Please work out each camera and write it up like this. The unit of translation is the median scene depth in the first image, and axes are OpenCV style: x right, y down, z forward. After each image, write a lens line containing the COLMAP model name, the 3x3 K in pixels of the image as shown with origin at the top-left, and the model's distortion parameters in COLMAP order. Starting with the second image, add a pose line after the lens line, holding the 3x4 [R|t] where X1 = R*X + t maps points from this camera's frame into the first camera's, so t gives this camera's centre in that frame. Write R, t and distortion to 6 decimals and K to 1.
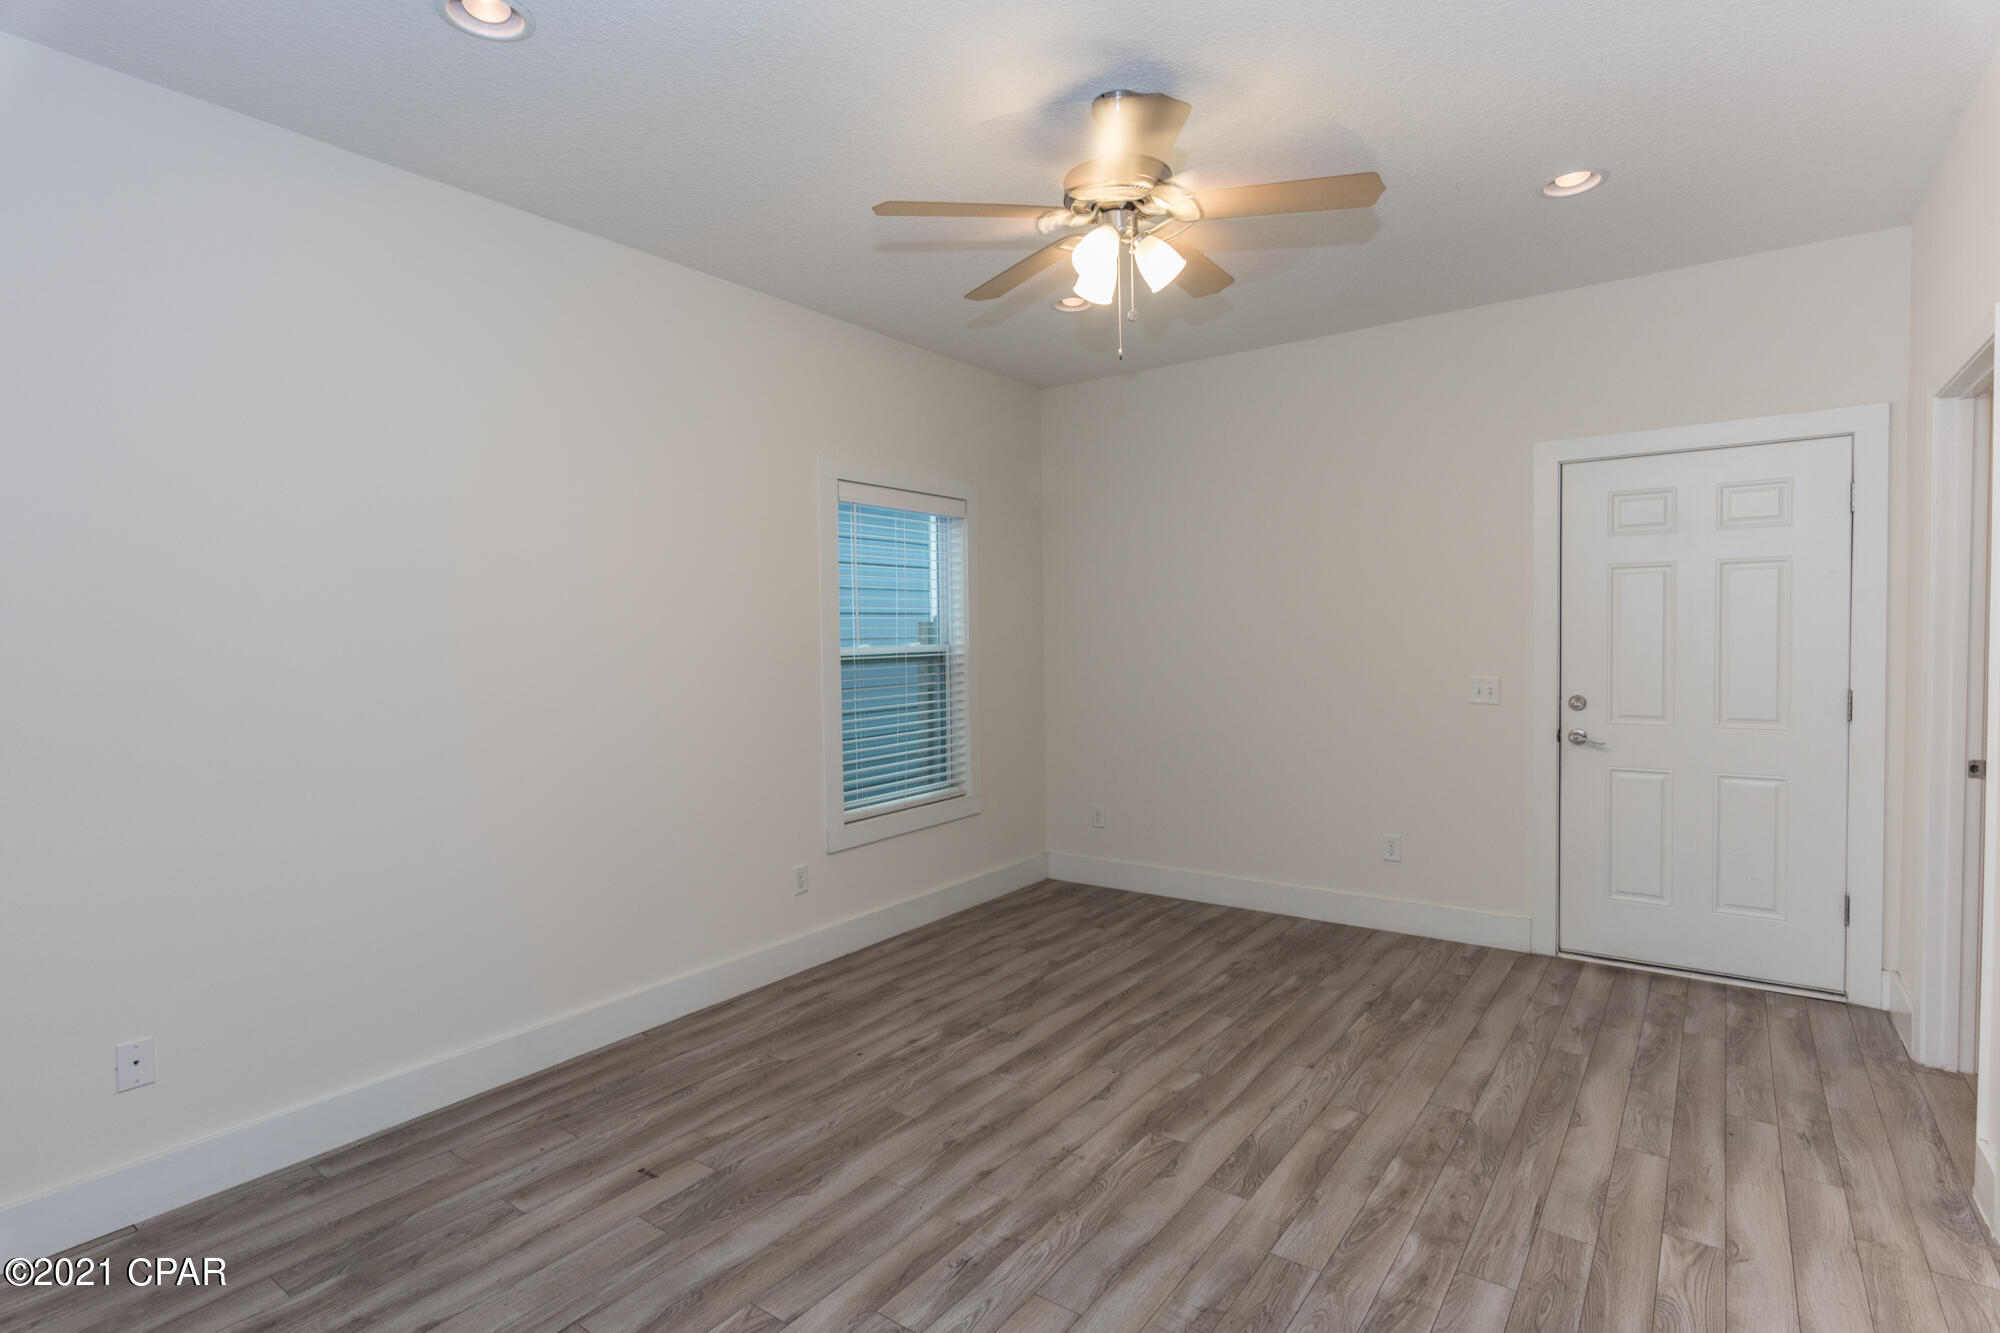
lens RADIAL K [[992.3, 0, 998.0], [0, 992.3, 656.9], [0, 0, 1]] dist [-0.000995, -0.000384]
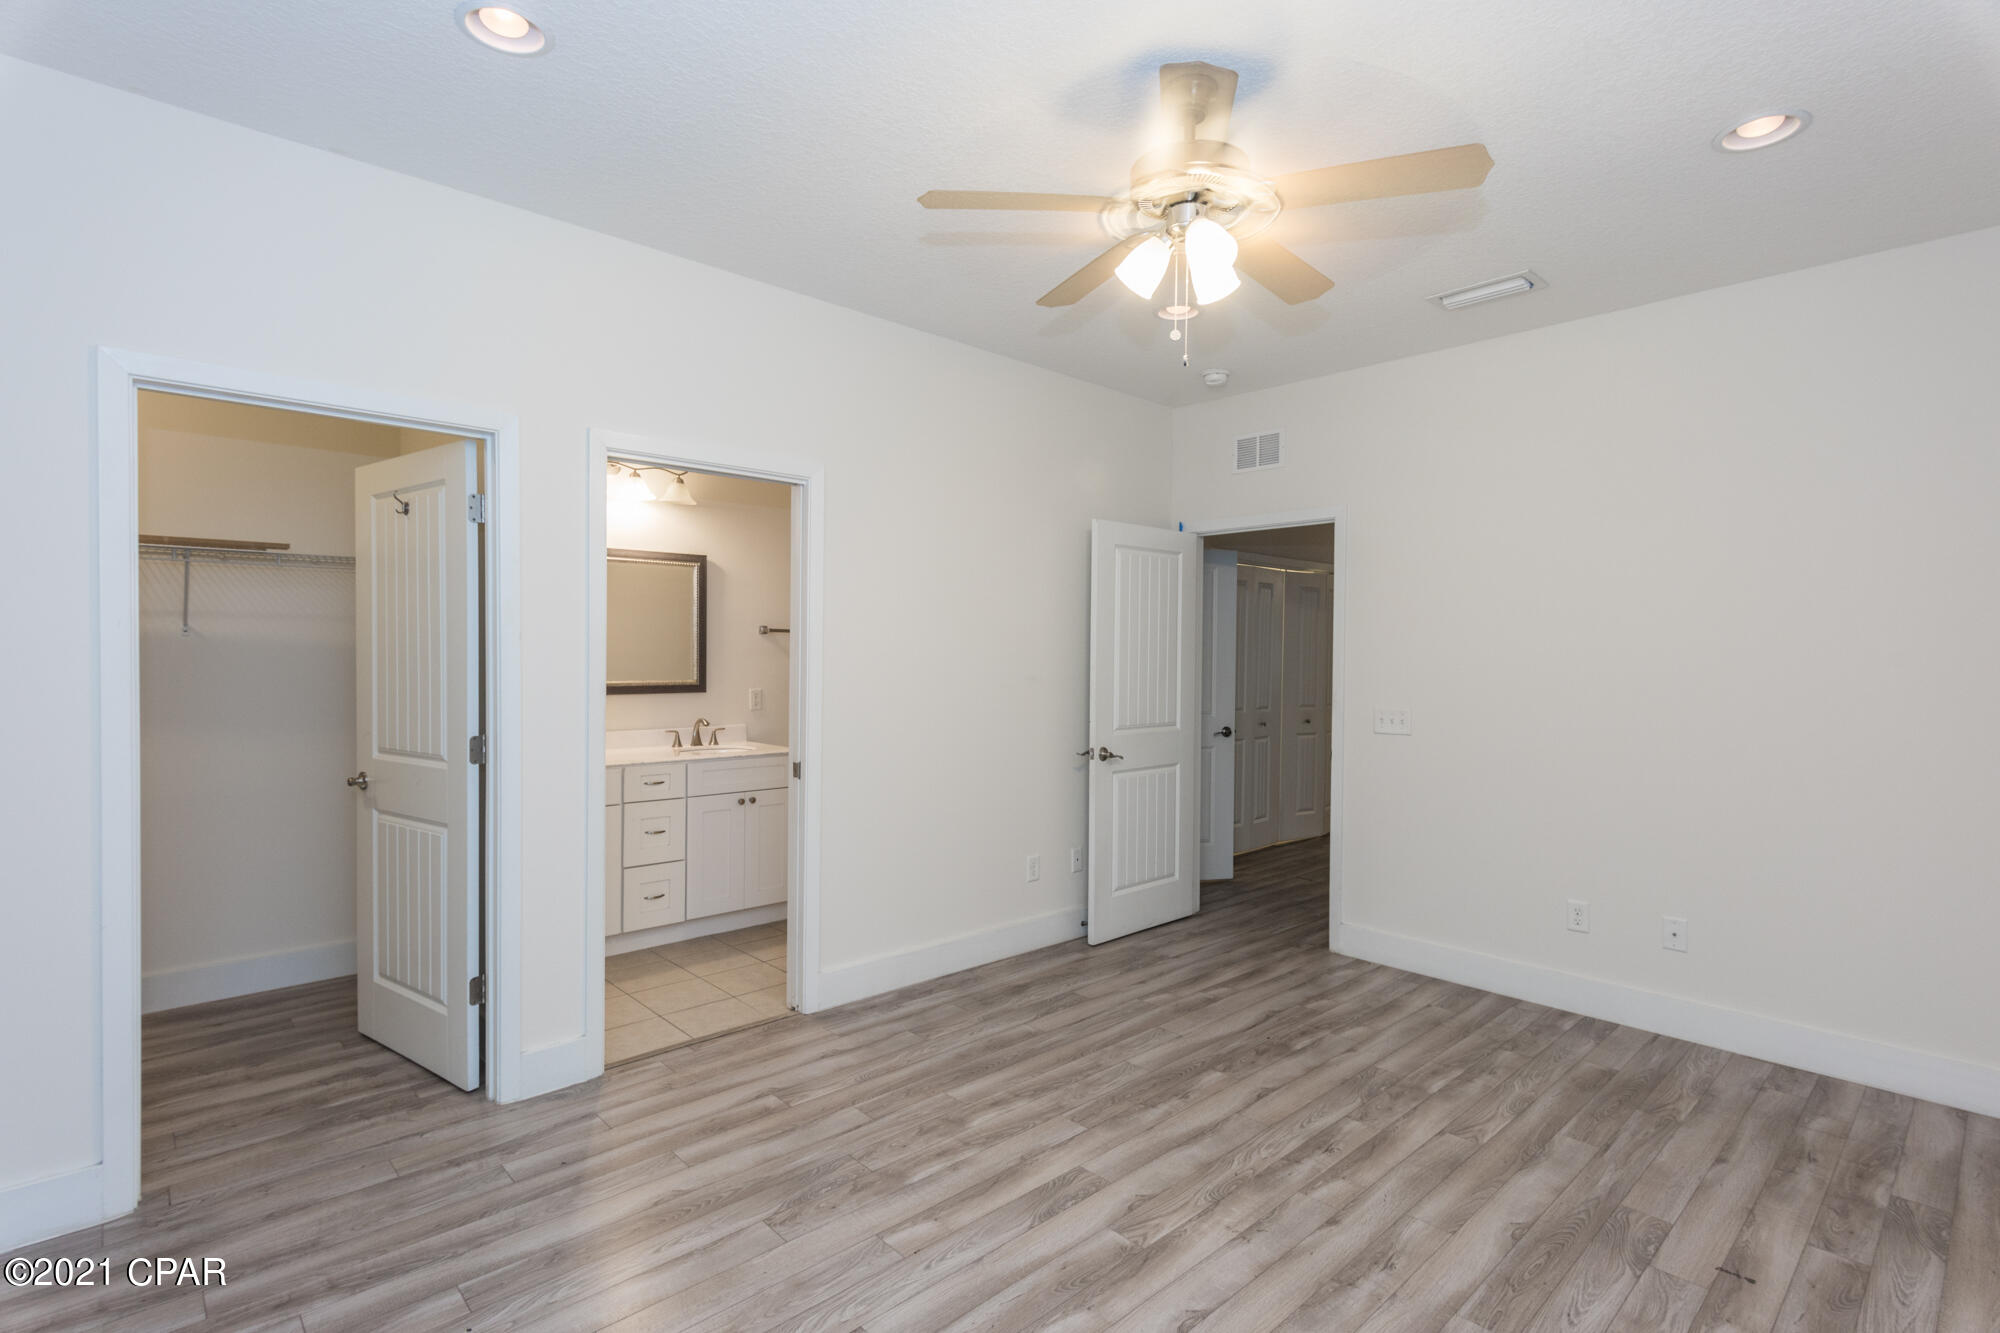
lens RADIAL K [[961.2, 0, 992.1], [0, 961.2, 666.1], [0, 0, 1]] dist [0.001903, 0.000410]
pose [[-0.981316, 0.002545, 0.192387, 0.117378], [0.008904, 0.999442, 0.032196, -0.048415], [-0.192198, 0.033307, -0.980791, 1.764118]]
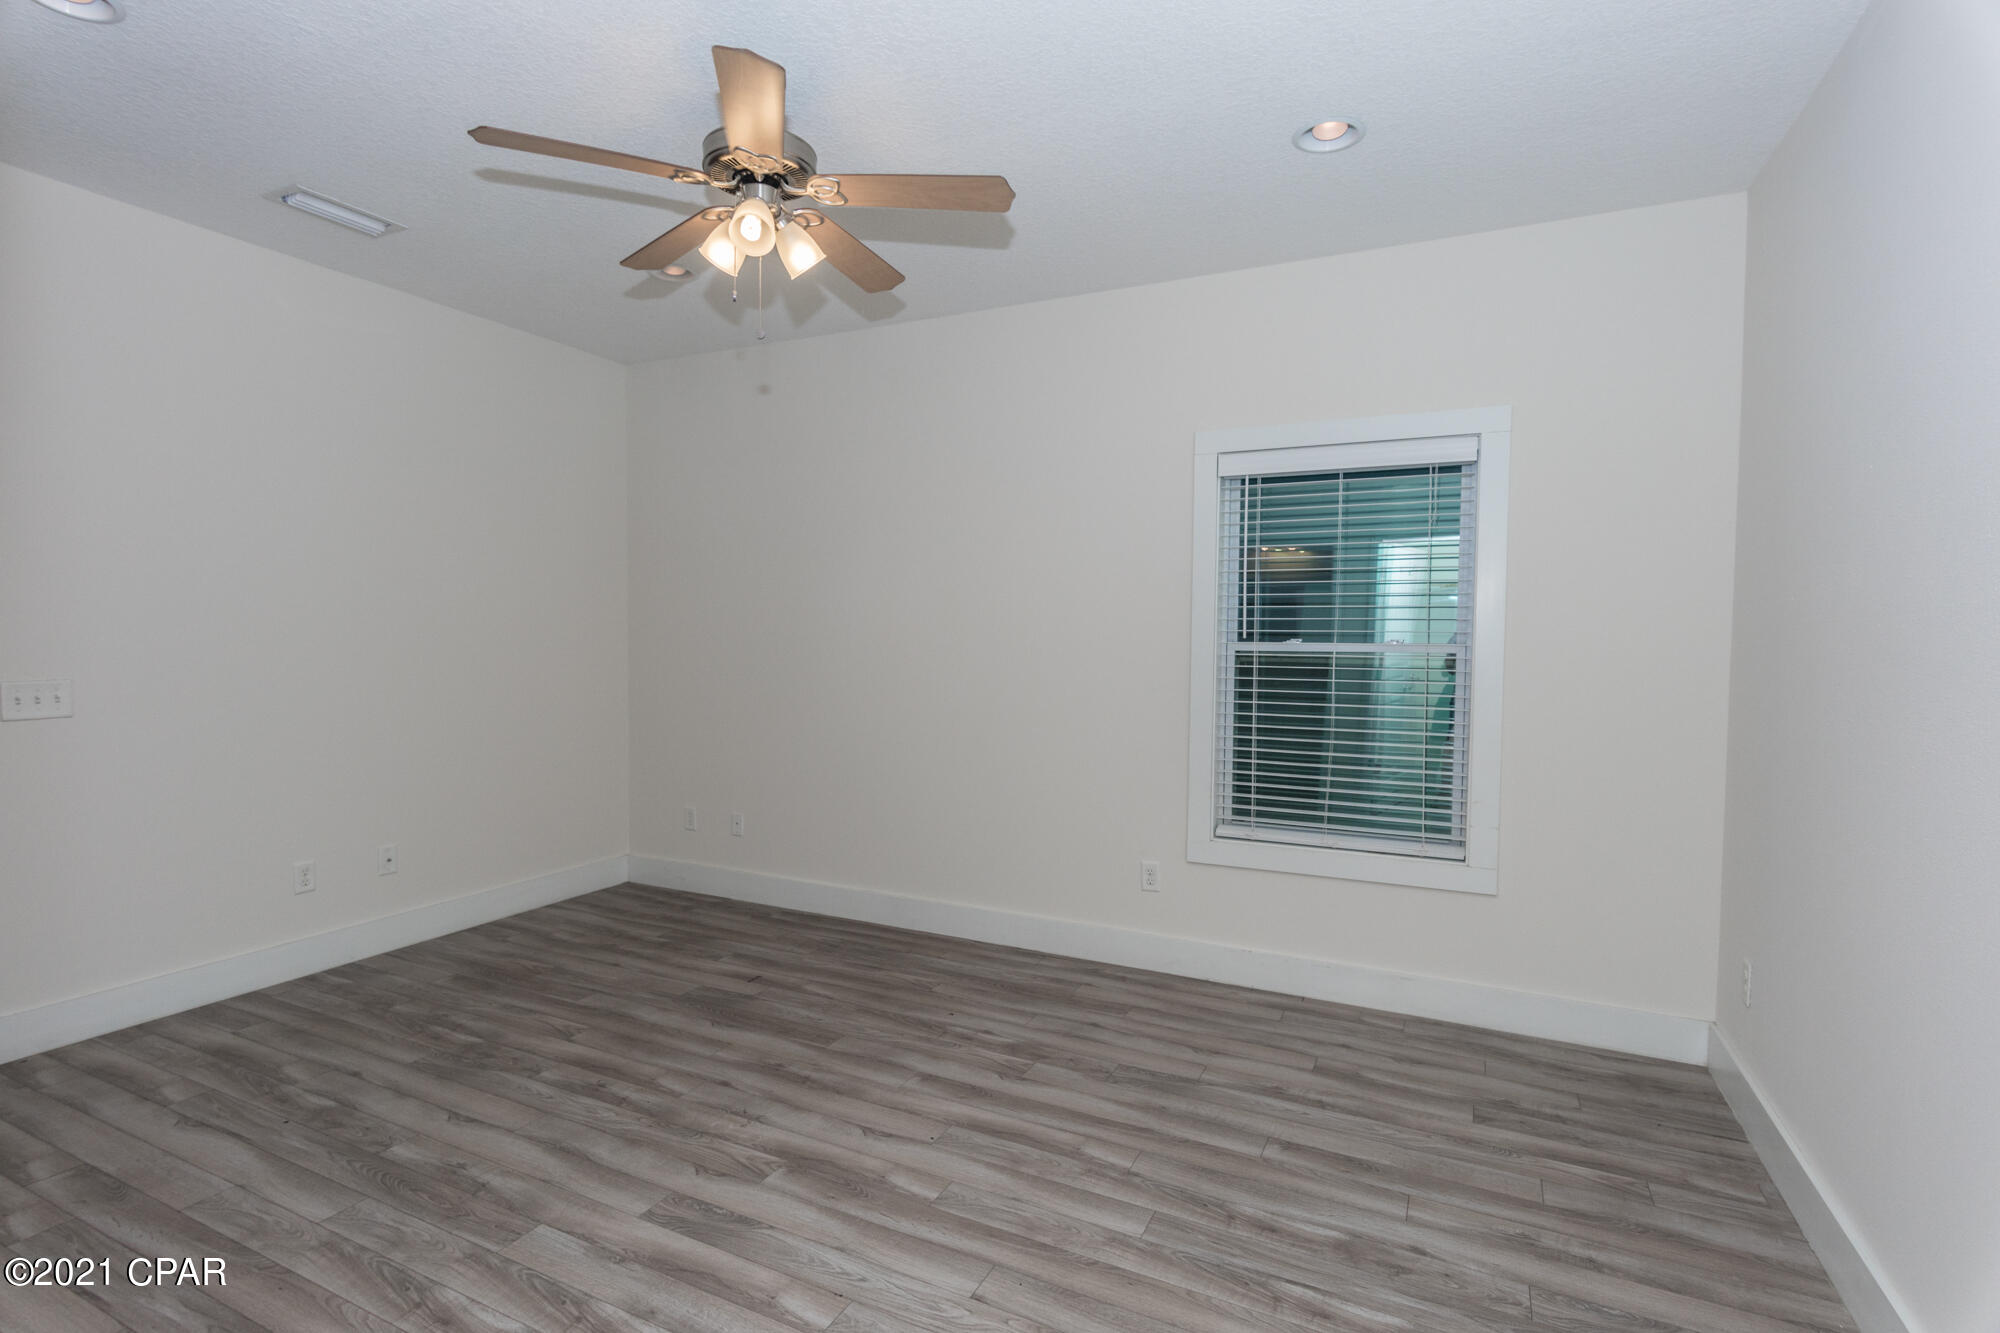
lens RADIAL K [[961.2, 0, 992.1], [0, 961.2, 666.1], [0, 0, 1]] dist [0.001903, 0.000410]
pose [[0.168937, 0.050975, -0.984308, 1.014383], [-0.036682, 0.998295, 0.045403, -0.029956], [0.984944, 0.028436, 0.170519, 0.989565]]
